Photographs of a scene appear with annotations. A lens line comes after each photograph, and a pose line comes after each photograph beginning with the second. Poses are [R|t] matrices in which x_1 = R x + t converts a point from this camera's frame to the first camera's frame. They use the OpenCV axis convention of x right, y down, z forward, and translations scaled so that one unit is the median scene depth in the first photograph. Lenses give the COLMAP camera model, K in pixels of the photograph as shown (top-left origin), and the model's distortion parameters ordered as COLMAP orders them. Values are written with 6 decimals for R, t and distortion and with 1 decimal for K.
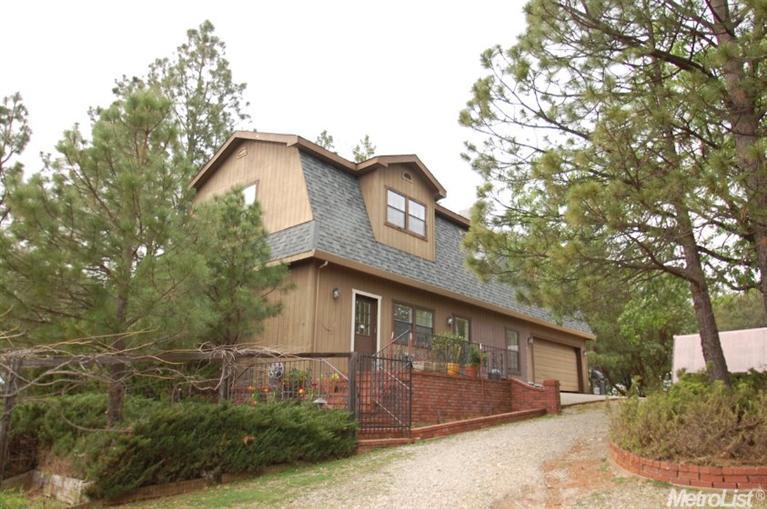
lens RADIAL K [[545.3, 0, 382.8], [0, 545.3, 256.4], [0, 0, 1]] dist [-0.043951, -0.000220]
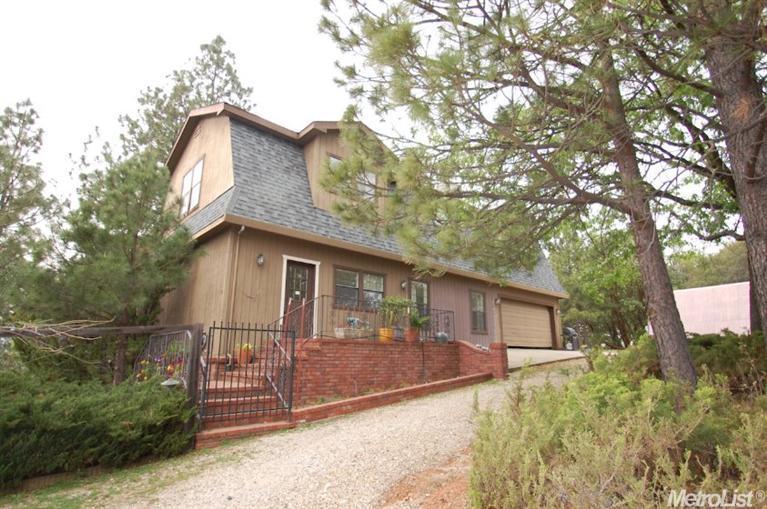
lens RADIAL K [[417.1, 0, 378.1], [0, 417.1, 255.7], [0, 0, 1]] dist [-0.004811, -0.020027]
pose [[0.994513, -0.039887, -0.096711, 0.185838], [0.043592, 0.998382, 0.036504, 0.040783], [0.095098, -0.040519, 0.994643, 0.266718]]
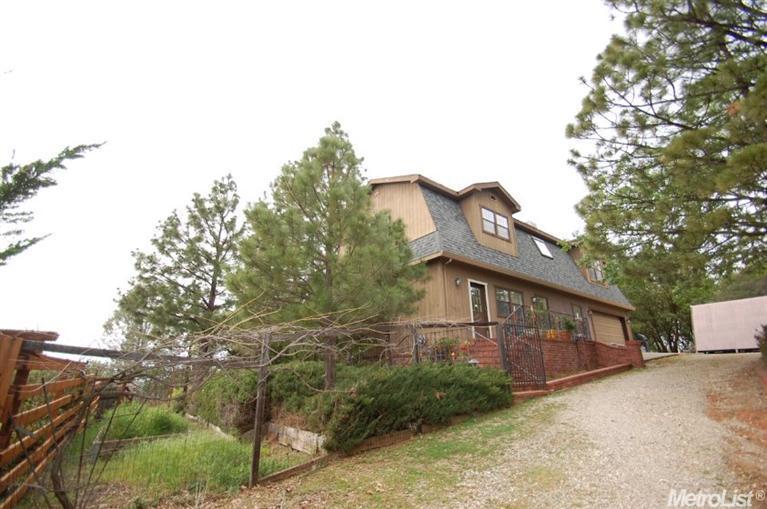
lens RADIAL K [[341.9, 0, 383.5], [0, 341.9, 254.5], [0, 0, 1]] dist [0.018806, -0.018553]
pose [[0.982524, -0.079301, -0.168400, -0.113305], [0.071673, 0.996128, -0.050913, 0.027709], [0.171786, 0.037954, 0.984403, 0.107243]]
